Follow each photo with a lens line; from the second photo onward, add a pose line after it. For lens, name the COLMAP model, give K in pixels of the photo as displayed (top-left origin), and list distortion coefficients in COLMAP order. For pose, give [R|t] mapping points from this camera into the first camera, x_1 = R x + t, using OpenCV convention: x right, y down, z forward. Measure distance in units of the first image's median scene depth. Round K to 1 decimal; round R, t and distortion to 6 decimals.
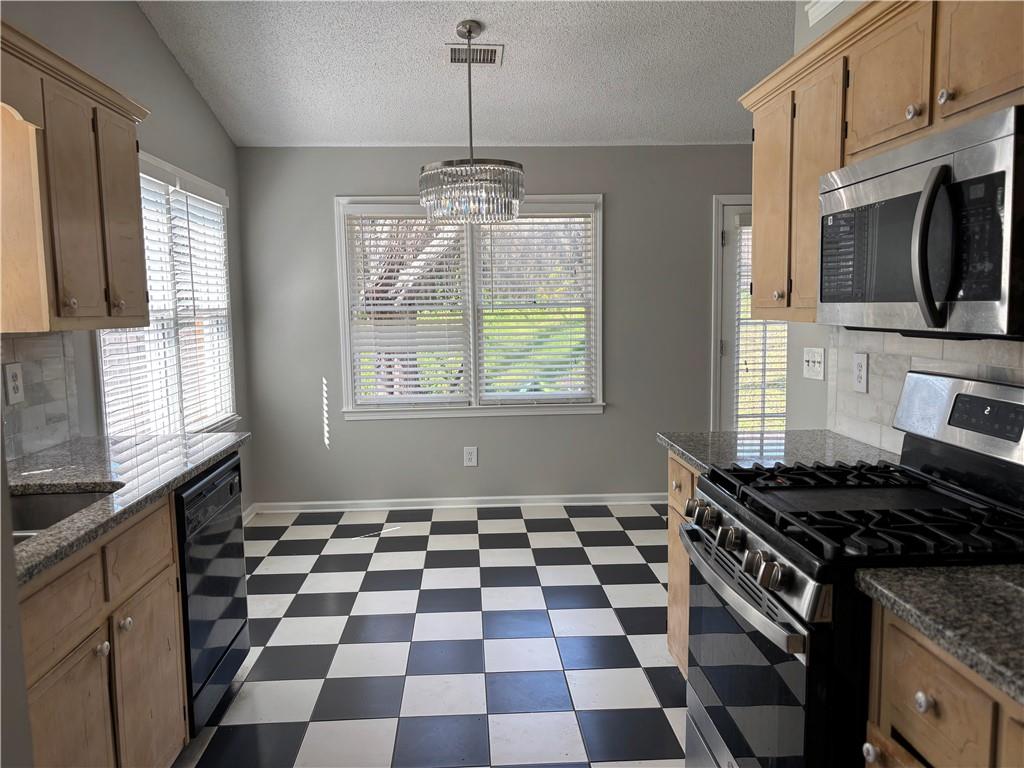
lens RADIAL K [[780.0, 0, 512.0], [0, 780.0, 384.0], [0, 0, 1]] dist [0.027814, -0.012227]
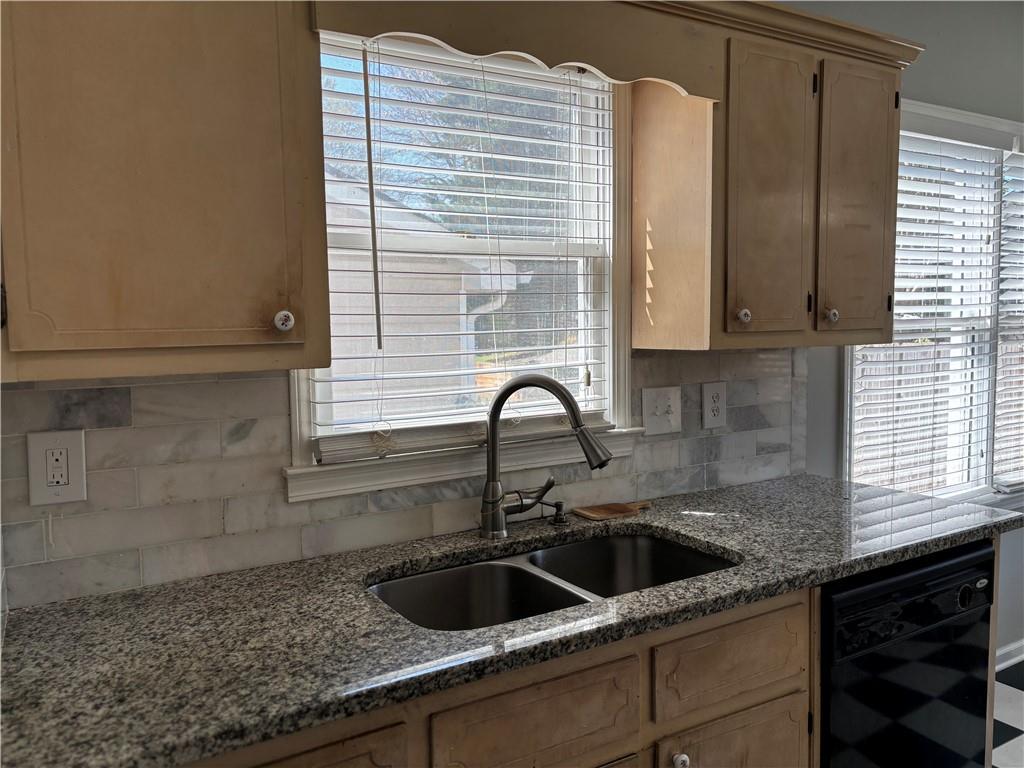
lens RADIAL K [[780.0, 0, 512.0], [0, 780.0, 384.0], [0, 0, 1]] dist [0.027814, -0.012227]
pose [[0.460750, 0.079920, -0.883925, 0.033772], [-0.080455, 0.995598, 0.048080, -0.044089], [0.883876, 0.048963, 0.465151, 0.359060]]
